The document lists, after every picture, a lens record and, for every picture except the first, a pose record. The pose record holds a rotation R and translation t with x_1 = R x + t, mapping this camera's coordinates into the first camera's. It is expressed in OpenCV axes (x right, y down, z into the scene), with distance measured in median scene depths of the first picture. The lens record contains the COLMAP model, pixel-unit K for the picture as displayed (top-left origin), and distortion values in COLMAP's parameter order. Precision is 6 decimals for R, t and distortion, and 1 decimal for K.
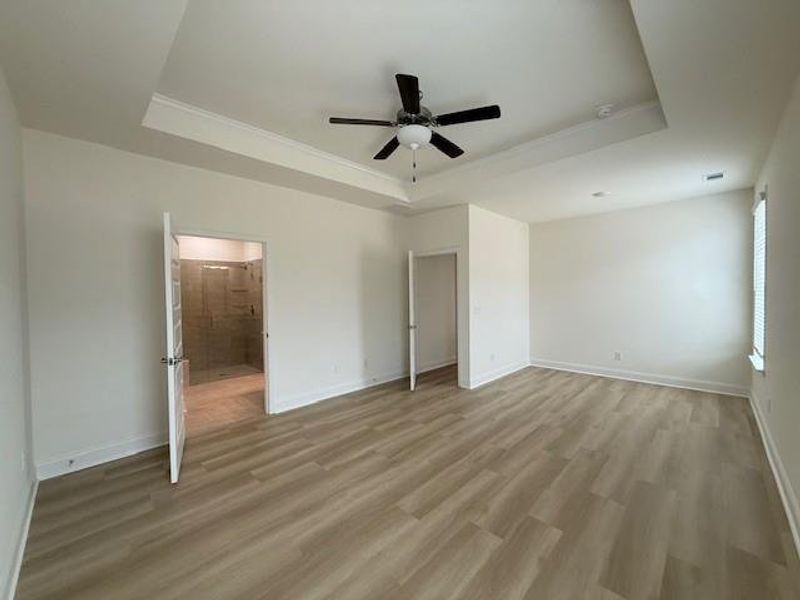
lens RADIAL K [[308.8, 0, 400.0], [0, 308.8, 300.0], [0, 0, 1]] dist [0.000474, 0.000017]
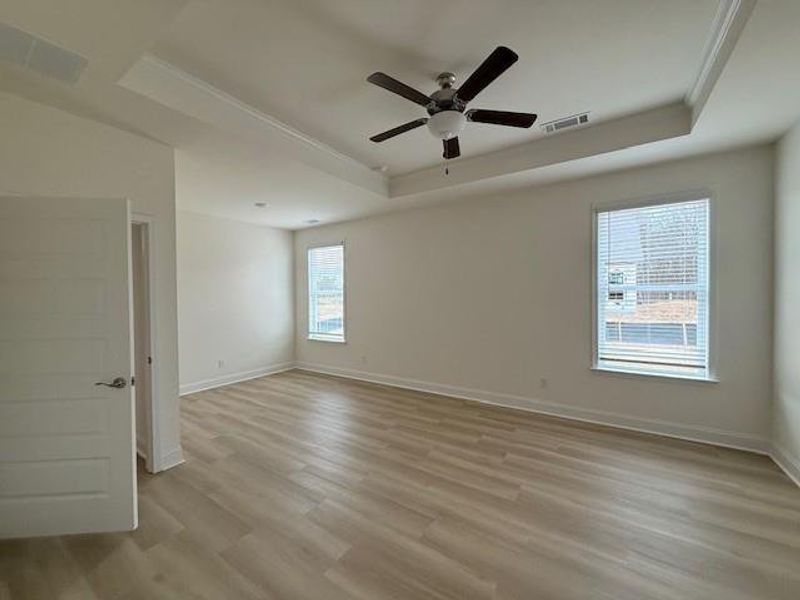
lens RADIAL K [[308.8, 0, 400.0], [0, 308.8, 300.0], [0, 0, 1]] dist [0.000474, 0.000017]
pose [[-0.188708, 0.001319, 0.982032, -0.773703], [0.027980, 0.999600, 0.004034, -0.024505], [-0.981634, 0.028239, -0.188670, 1.239325]]
